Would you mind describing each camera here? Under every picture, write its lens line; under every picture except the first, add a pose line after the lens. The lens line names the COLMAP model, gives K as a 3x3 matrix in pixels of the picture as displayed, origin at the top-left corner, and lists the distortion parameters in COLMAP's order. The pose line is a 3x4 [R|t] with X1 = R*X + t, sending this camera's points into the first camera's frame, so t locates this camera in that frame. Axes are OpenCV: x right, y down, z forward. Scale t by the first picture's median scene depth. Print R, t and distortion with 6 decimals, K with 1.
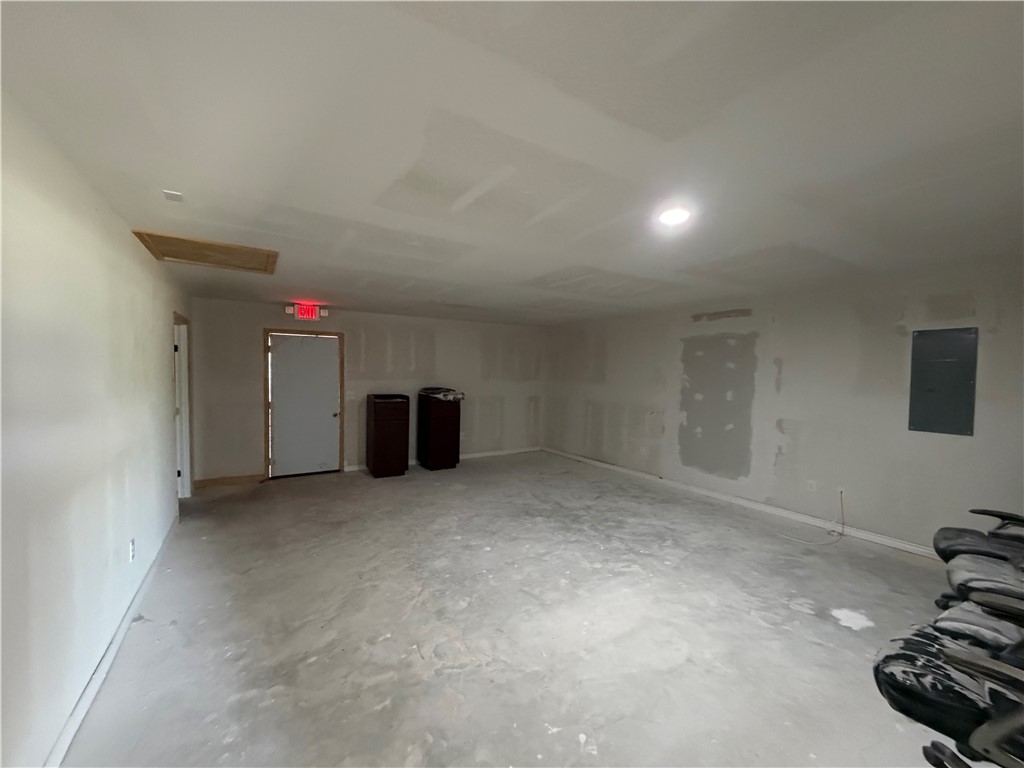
lens RADIAL K [[411.1, 0, 514.2], [0, 411.1, 383.9], [0, 0, 1]] dist [0.000616, 0.000096]
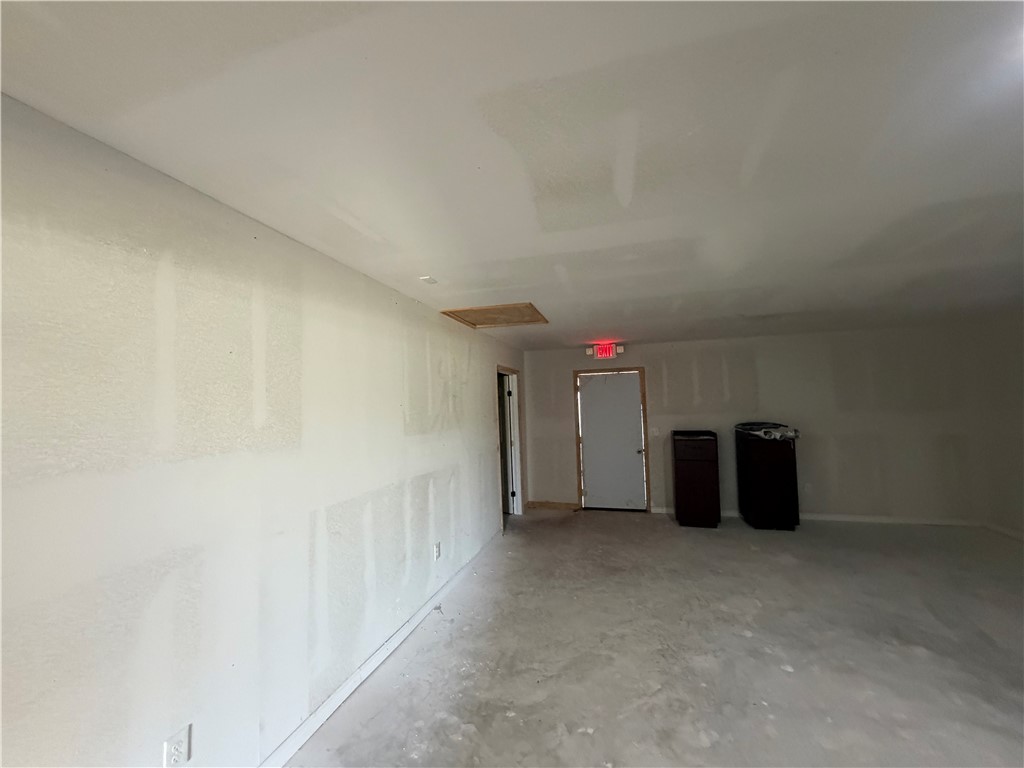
lens RADIAL K [[411.1, 0, 514.2], [0, 411.1, 383.9], [0, 0, 1]] dist [0.000616, 0.000096]
pose [[0.659013, -0.076661, -0.748215, 0.154954], [0.016312, 0.996015, -0.087683, -0.004846], [0.751955, 0.045579, 0.657637, 0.186087]]
